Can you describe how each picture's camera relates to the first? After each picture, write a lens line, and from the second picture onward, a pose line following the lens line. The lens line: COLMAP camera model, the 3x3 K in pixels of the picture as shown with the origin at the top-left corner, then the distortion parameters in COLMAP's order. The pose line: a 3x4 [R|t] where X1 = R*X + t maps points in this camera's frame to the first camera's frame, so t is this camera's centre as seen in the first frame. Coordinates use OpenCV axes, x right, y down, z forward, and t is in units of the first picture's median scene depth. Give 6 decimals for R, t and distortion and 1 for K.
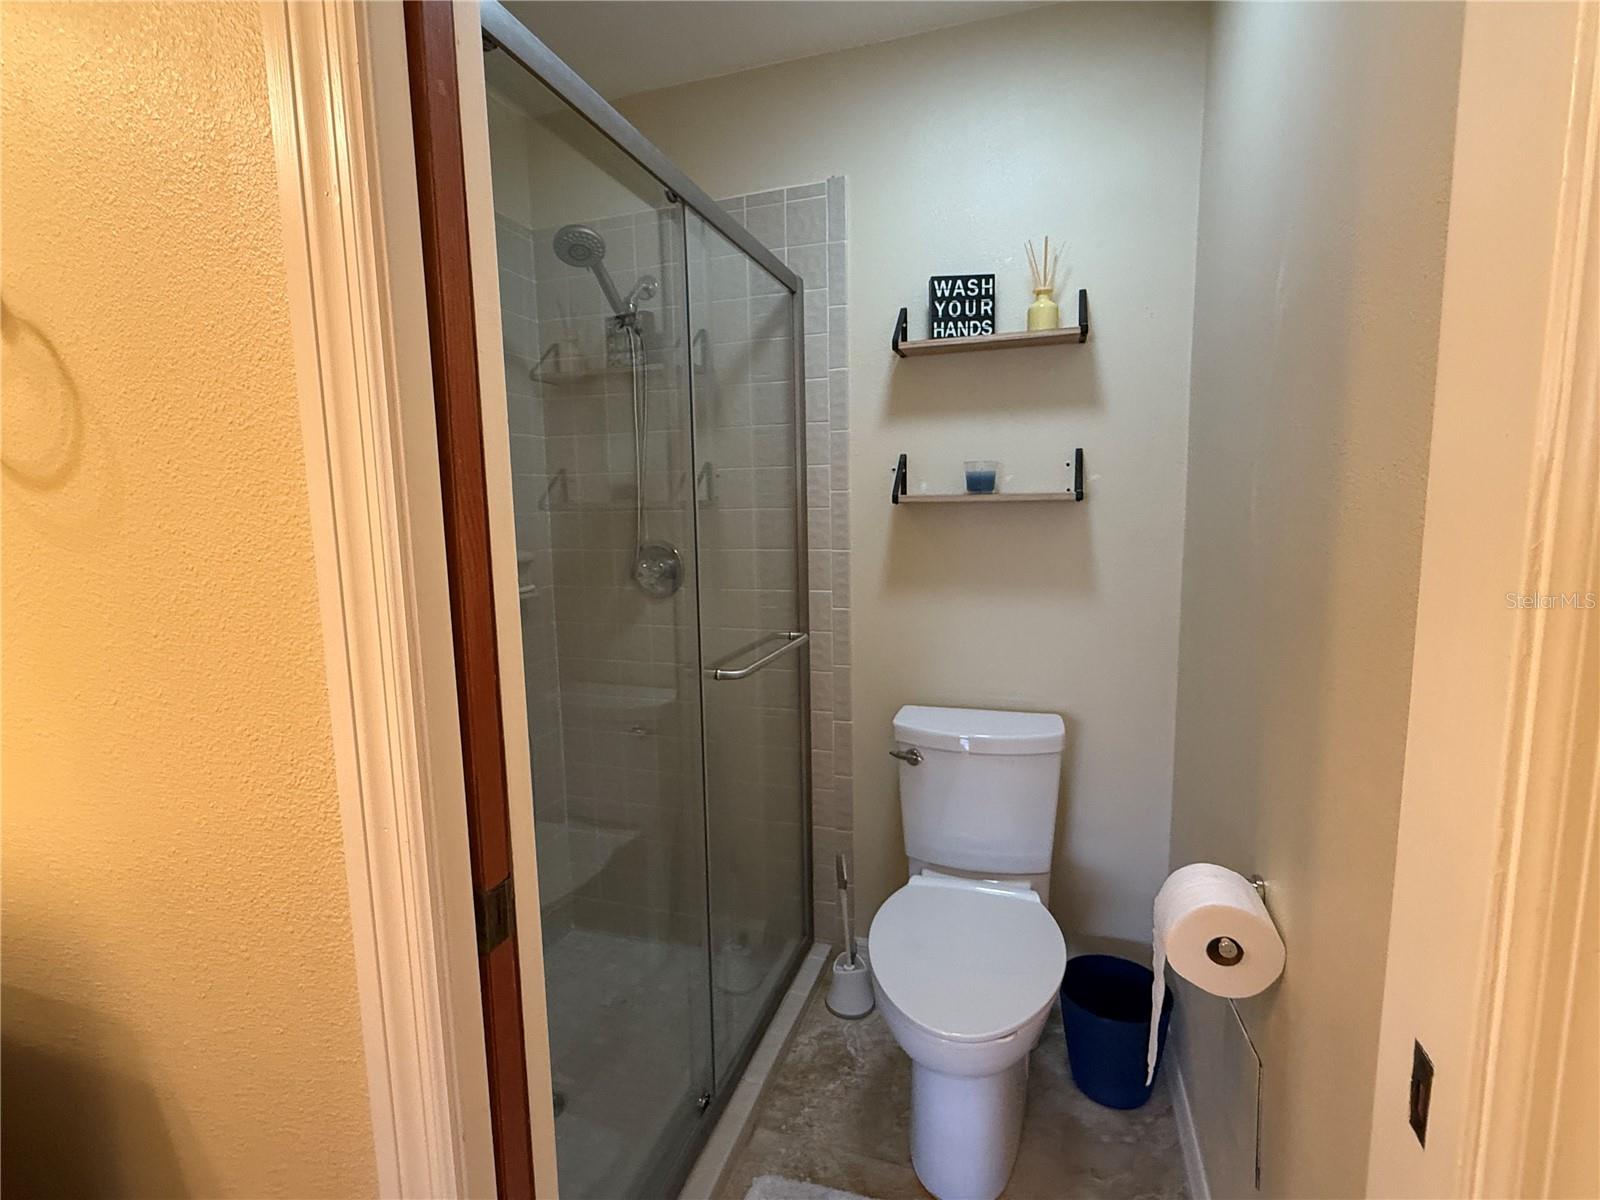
lens RADIAL K [[751.6, 0, 800.0], [0, 751.6, 600.0], [0, 0, 1]] dist [0.001104, 0.005330]
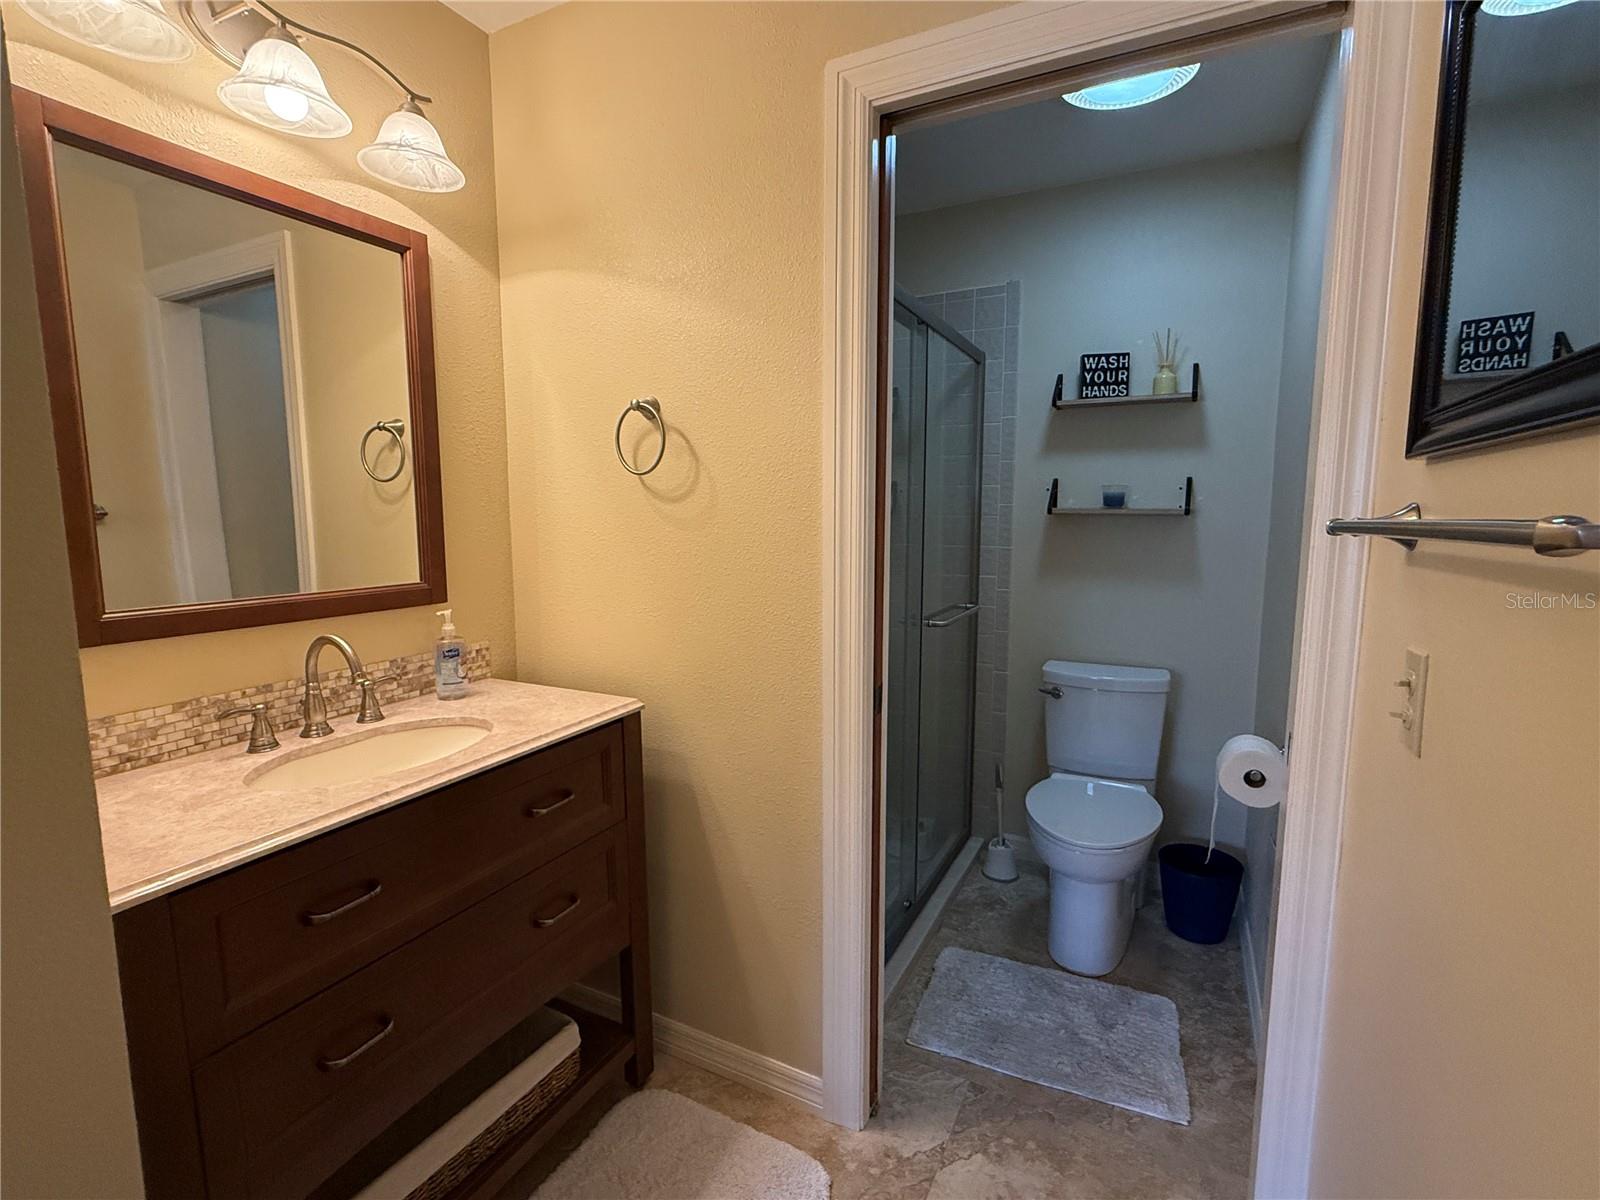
lens RADIAL K [[751.6, 0, 800.0], [0, 751.6, 600.0], [0, 0, 1]] dist [0.001104, 0.005330]
pose [[0.988195, 0.037879, -0.148447, -0.122983], [-0.038714, 0.999247, -0.002743, 0.055878], [0.148232, 0.008458, 0.988916, -0.473348]]
